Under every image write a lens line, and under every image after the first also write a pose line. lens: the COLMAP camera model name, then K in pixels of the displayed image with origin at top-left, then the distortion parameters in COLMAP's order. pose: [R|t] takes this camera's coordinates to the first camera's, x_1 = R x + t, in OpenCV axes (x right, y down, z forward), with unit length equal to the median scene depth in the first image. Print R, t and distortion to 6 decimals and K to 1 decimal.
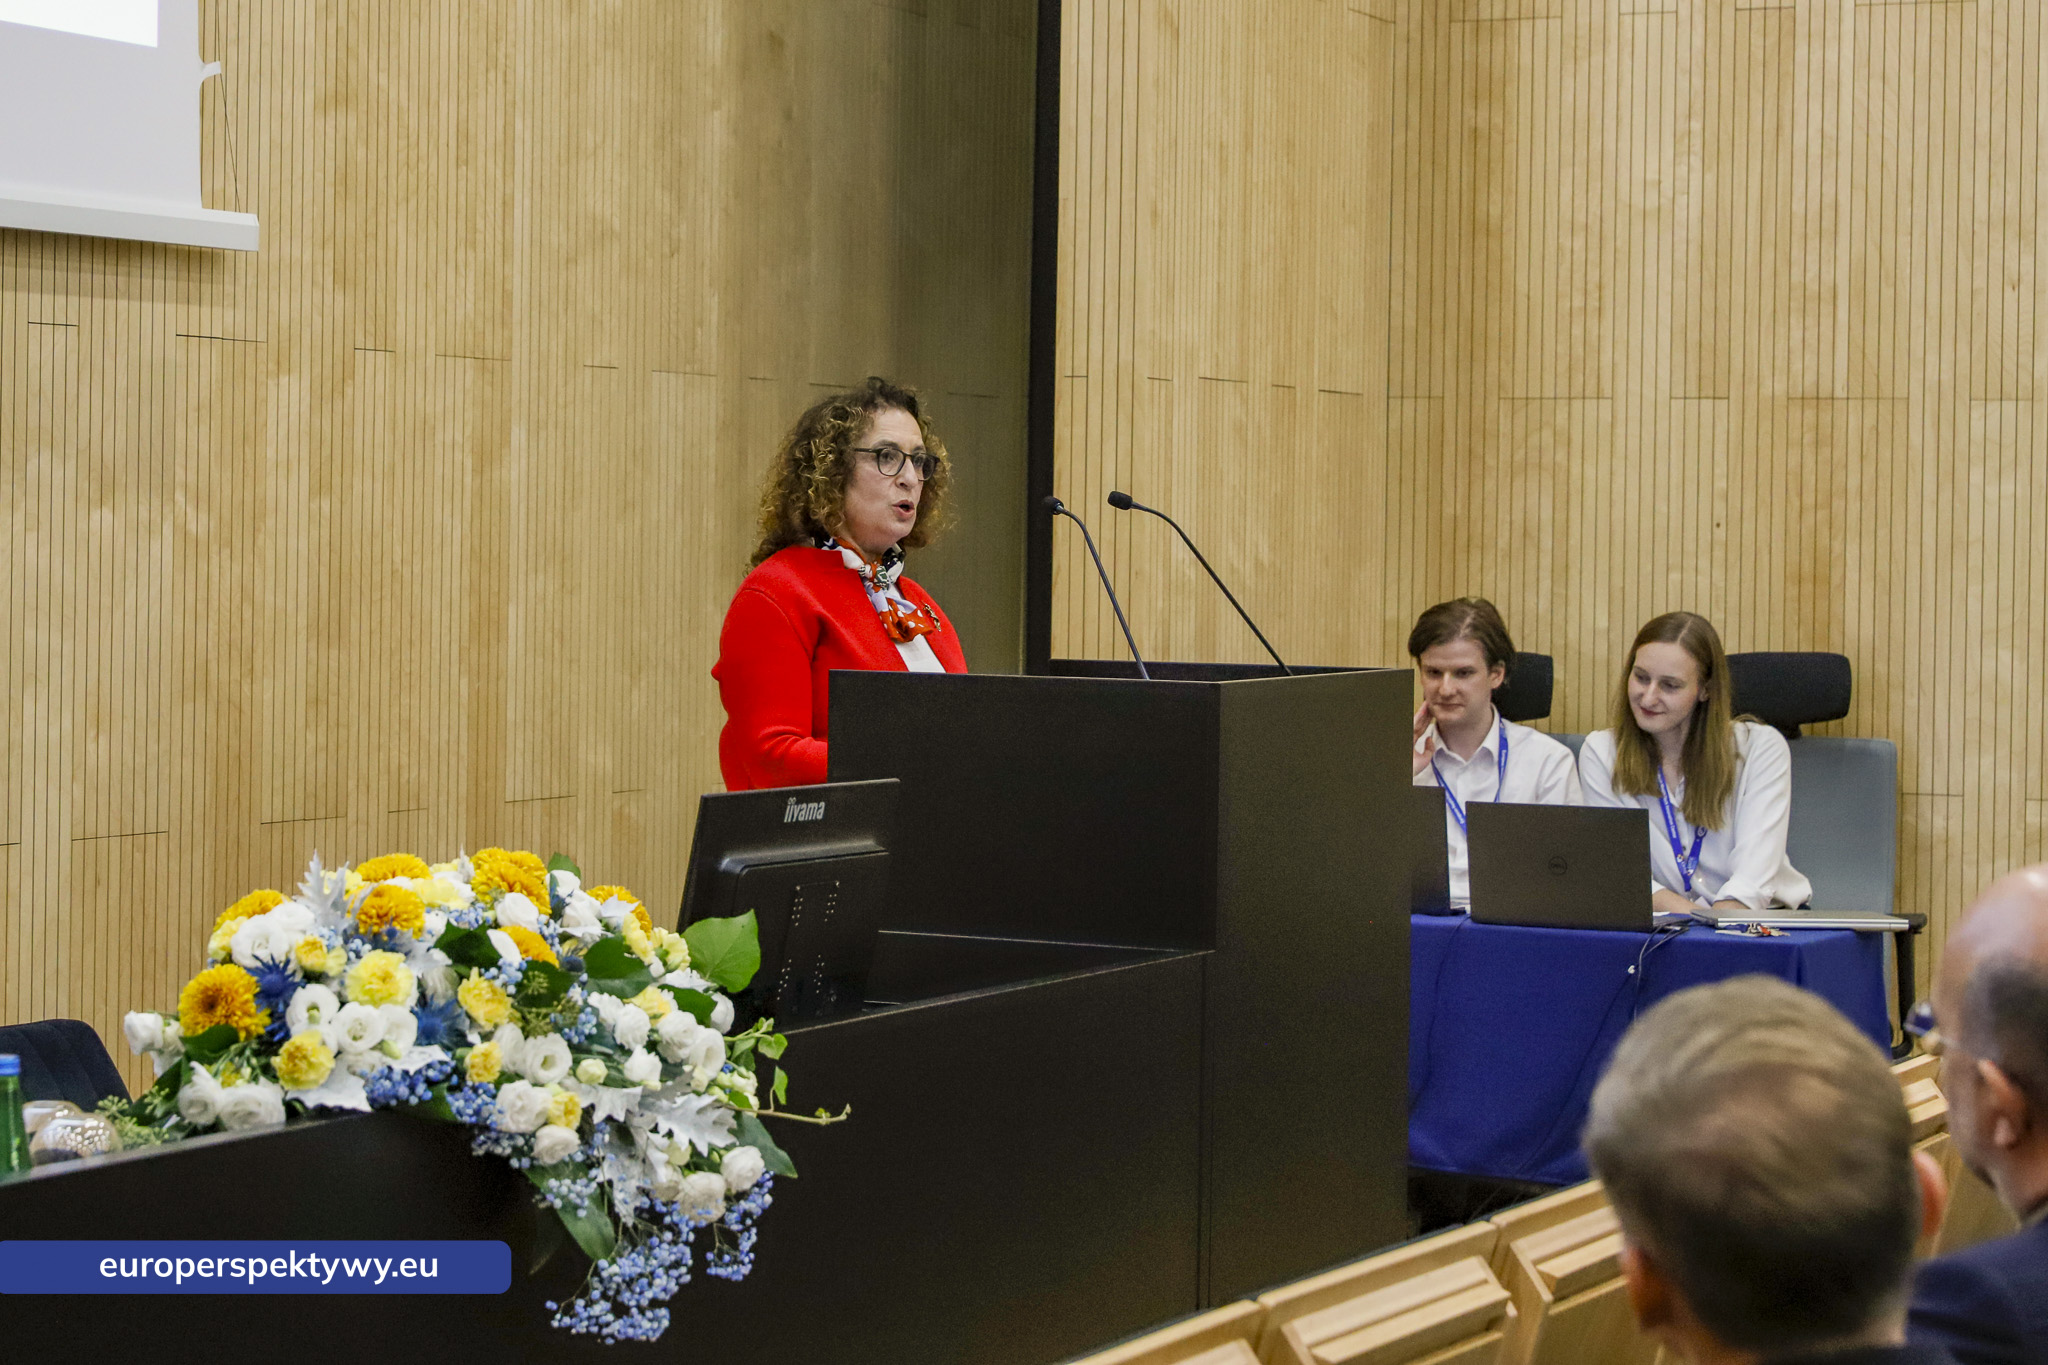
lens RADIAL K [[4079.0, 0, 1024.0], [0, 4079.0, 682.5], [0, 0, 1]] dist [-0.011265, 0.035649]
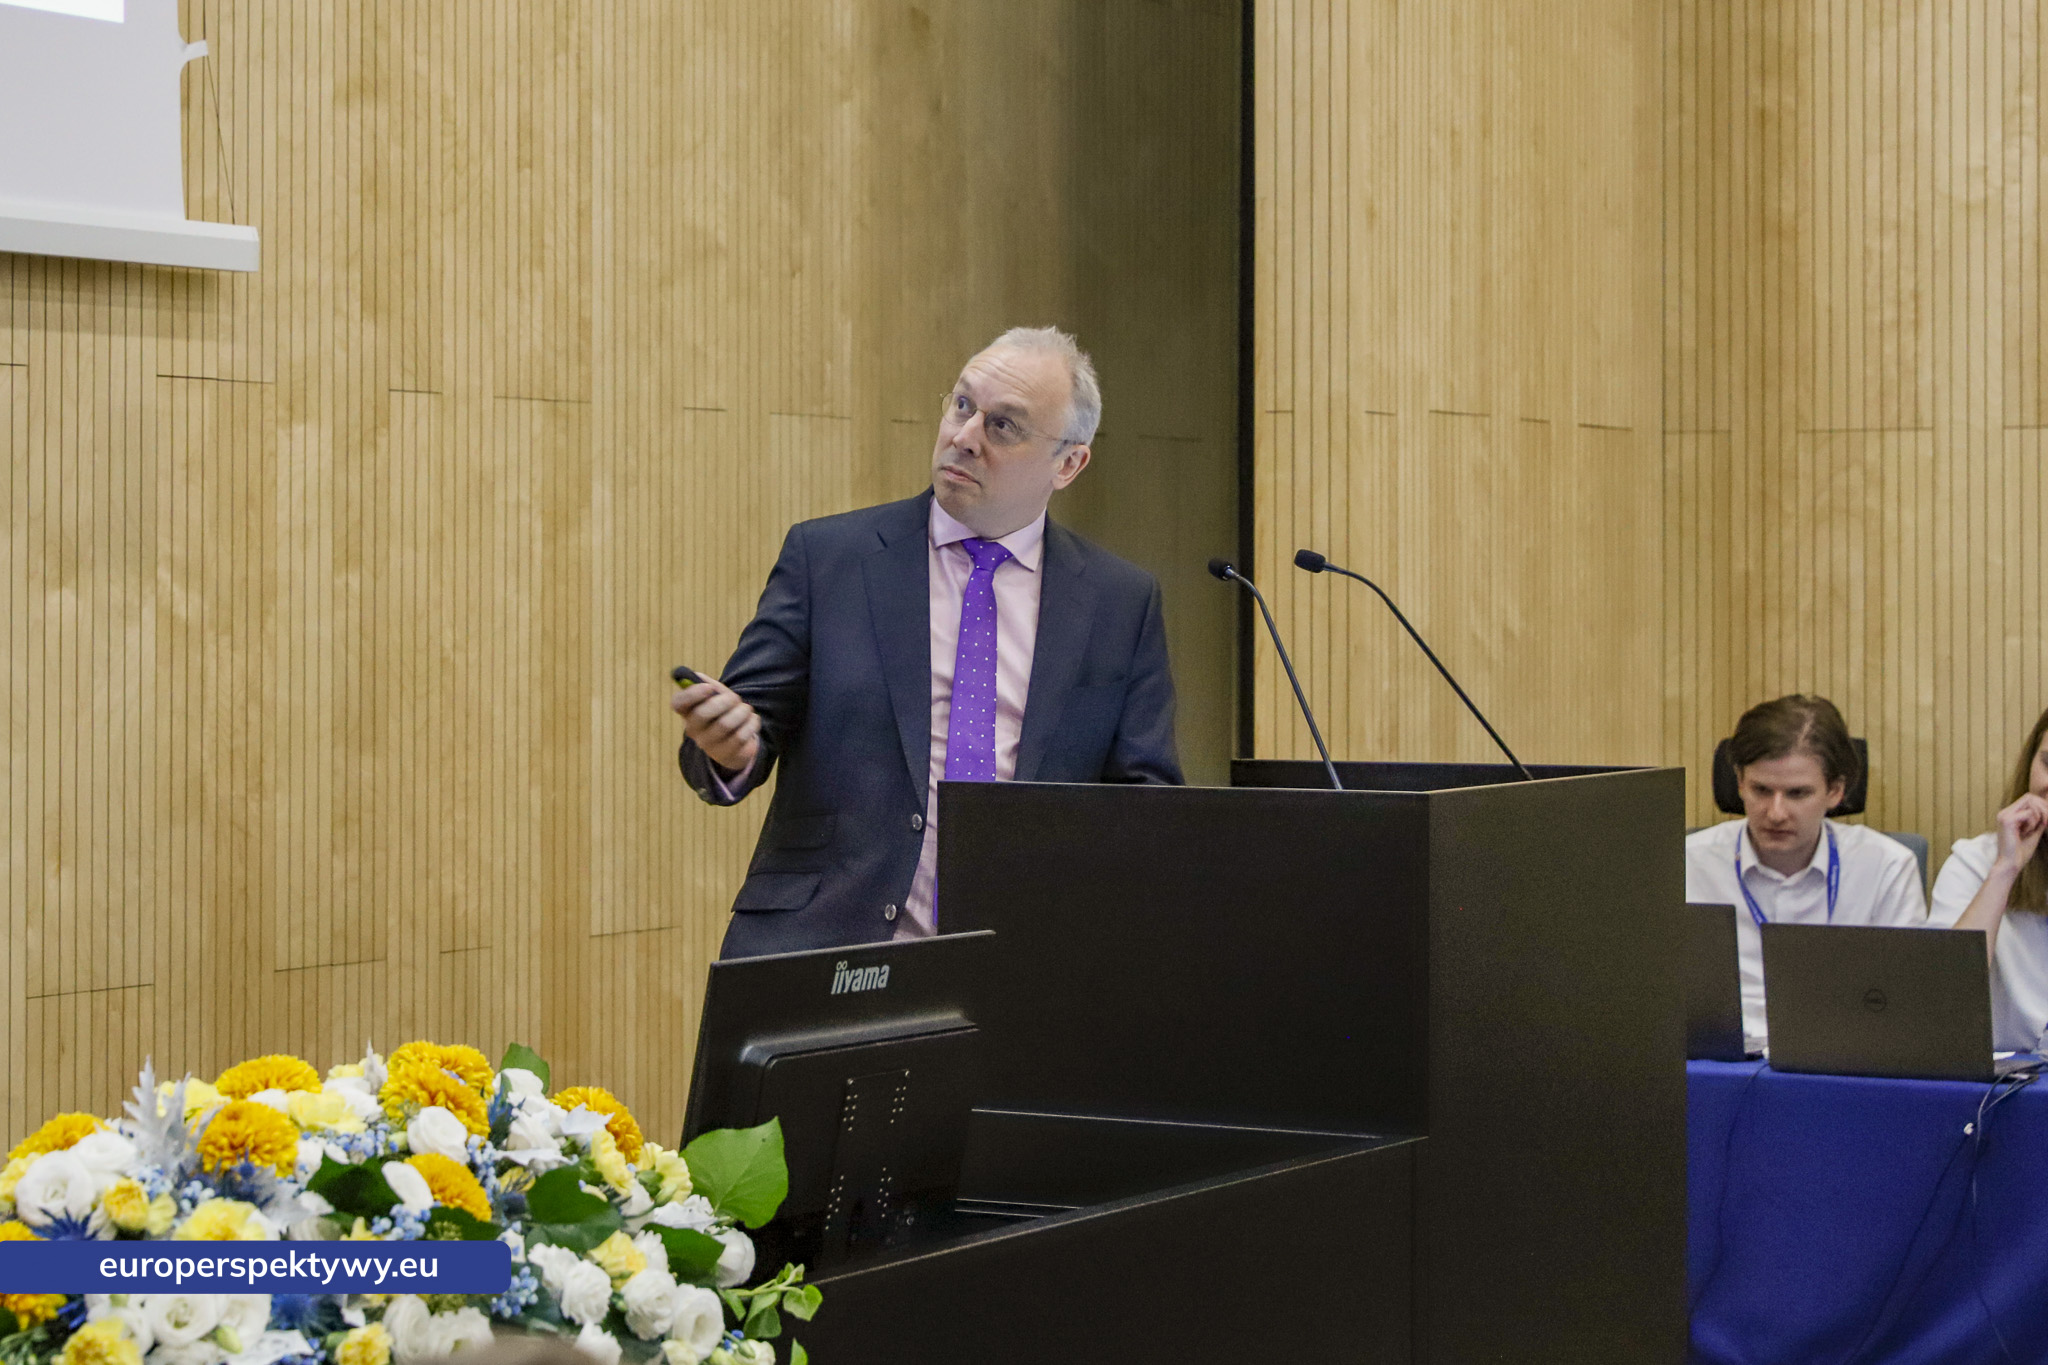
lens RADIAL K [[4259.6, 0, 1120.0], [0, 4259.6, 624.0], [0, 0, 1]] dist [-0.009844, -0.104956]
pose [[0.998739, -0.014090, -0.048183, 0.023008], [0.012646, 0.999466, -0.030141, -0.006736], [0.048582, 0.029493, 0.998384, 0.146036]]
